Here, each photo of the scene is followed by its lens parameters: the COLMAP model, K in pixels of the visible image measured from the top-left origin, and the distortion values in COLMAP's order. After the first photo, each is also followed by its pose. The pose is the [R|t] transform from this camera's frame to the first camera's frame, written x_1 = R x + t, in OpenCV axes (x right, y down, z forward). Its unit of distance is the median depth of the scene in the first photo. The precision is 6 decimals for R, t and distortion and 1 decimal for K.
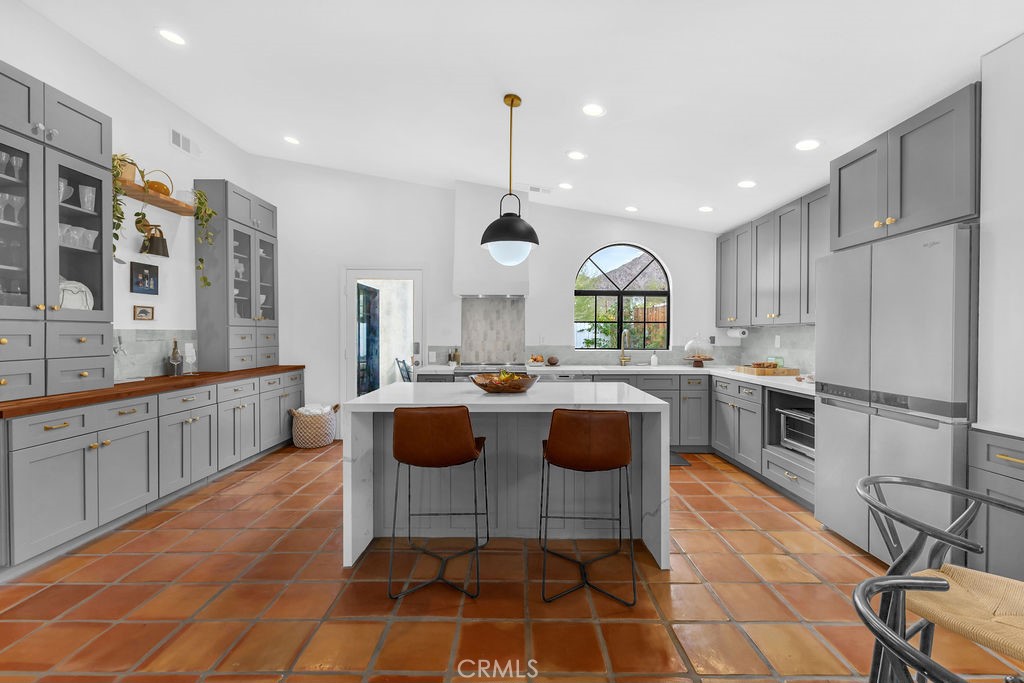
lens RADIAL K [[440.0, 0, 515.5], [0, 440.0, 339.2], [0, 0, 1]] dist [0.013121, -0.003575]
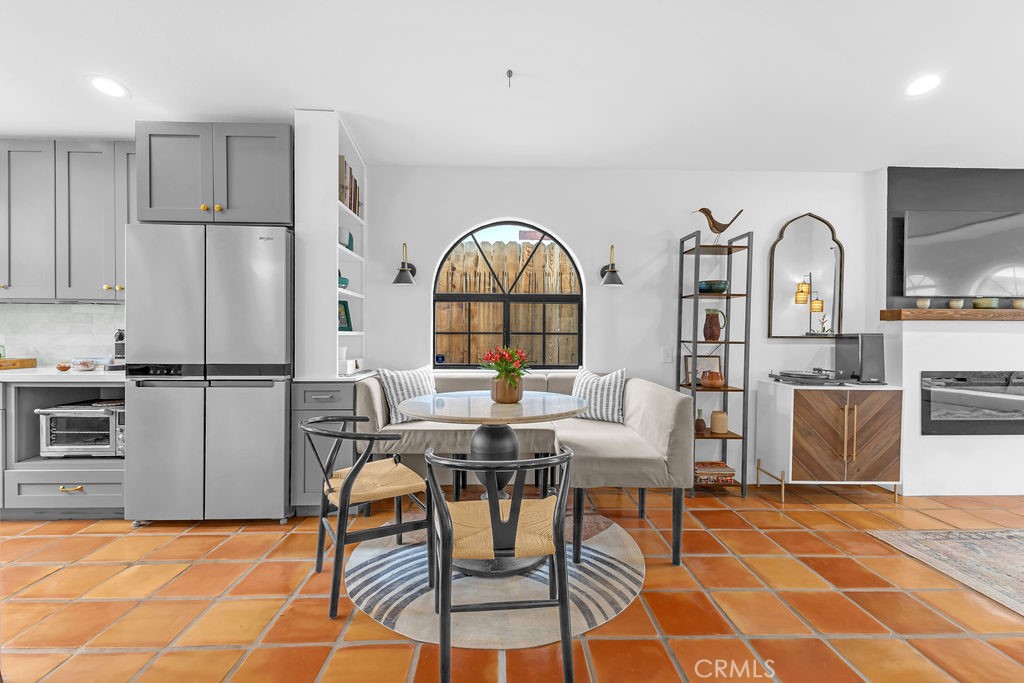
lens RADIAL K [[440.0, 0, 514.8], [0, 440.0, 339.2], [0, 0, 1]] dist [0.013121, -0.003575]
pose [[-0.032202, -0.010045, 0.999431, -0.159293], [0.005185, 0.999934, 0.010217, 0.028852], [-0.999468, 0.005511, -0.032148, 0.177087]]
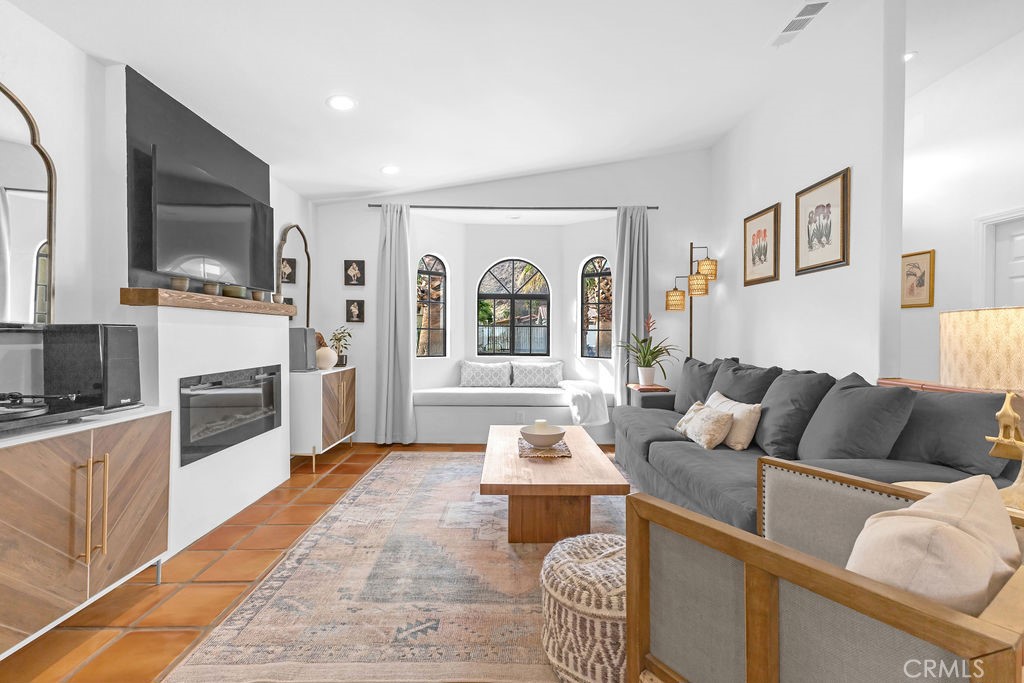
lens RADIAL K [[440.0, 0, 514.2], [0, 440.0, 338.6], [0, 0, 1]] dist [0.013121, -0.003575]
pose [[-0.999822, -0.007532, -0.017325, 0.179294], [-0.007896, 0.999747, 0.021077, 0.031594], [0.017162, 0.021210, -0.999628, 0.005766]]
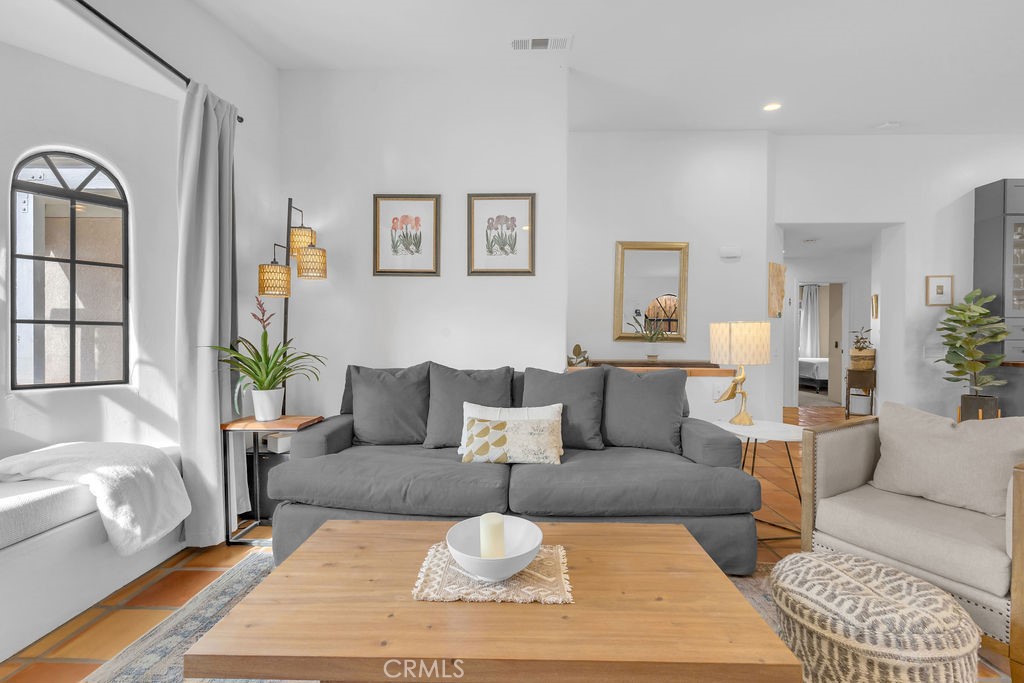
lens RADIAL K [[440.0, 0, 514.1], [0, 440.0, 338.5], [0, 0, 1]] dist [0.013121, -0.003575]
pose [[-0.023335, 0.005361, -0.999713, 0.447047], [-0.015520, 0.999863, 0.005724, 0.039206], [0.999607, 0.015649, -0.023249, -0.653149]]
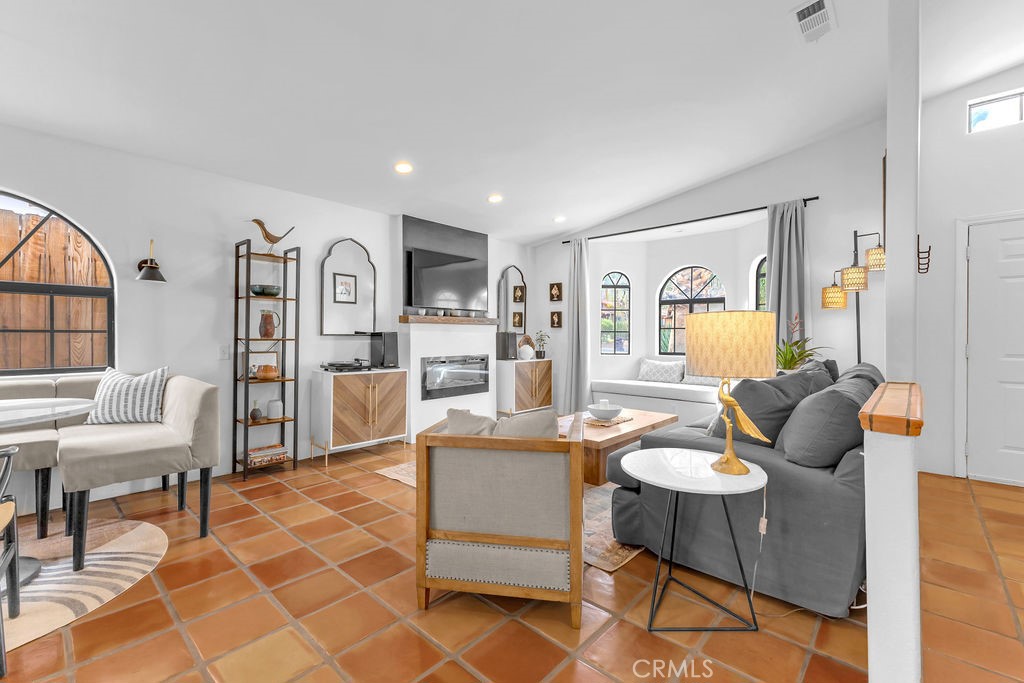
lens RADIAL K [[440.0, 0, 514.1], [0, 440.0, 338.1], [0, 0, 1]] dist [0.013121, -0.003575]
pose [[-0.742869, -0.006996, 0.669400, -0.346816], [0.003917, 0.999883, 0.014796, 0.030169], [-0.669425, 0.013613, -0.742755, 0.128388]]
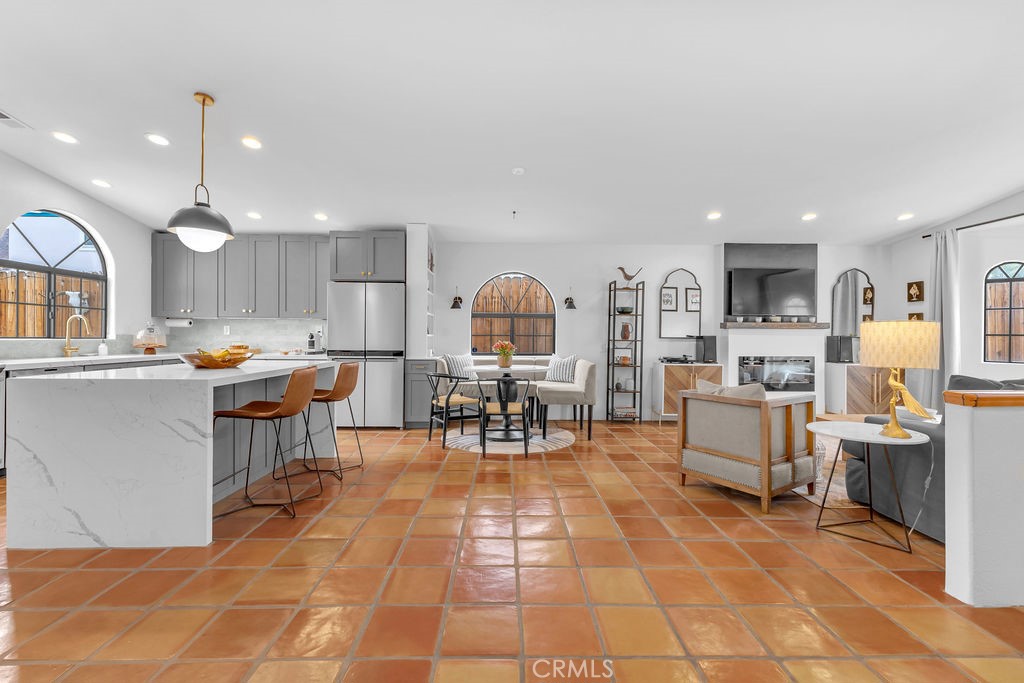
lens RADIAL K [[440.0, 0, 514.3], [0, 440.0, 339.5], [0, 0, 1]] dist [0.013121, -0.003575]
pose [[-0.022843, -0.006159, 0.999720, -0.795155], [0.004326, 0.999971, 0.006259, 0.030480], [-0.999730, 0.004467, -0.022815, 0.192421]]
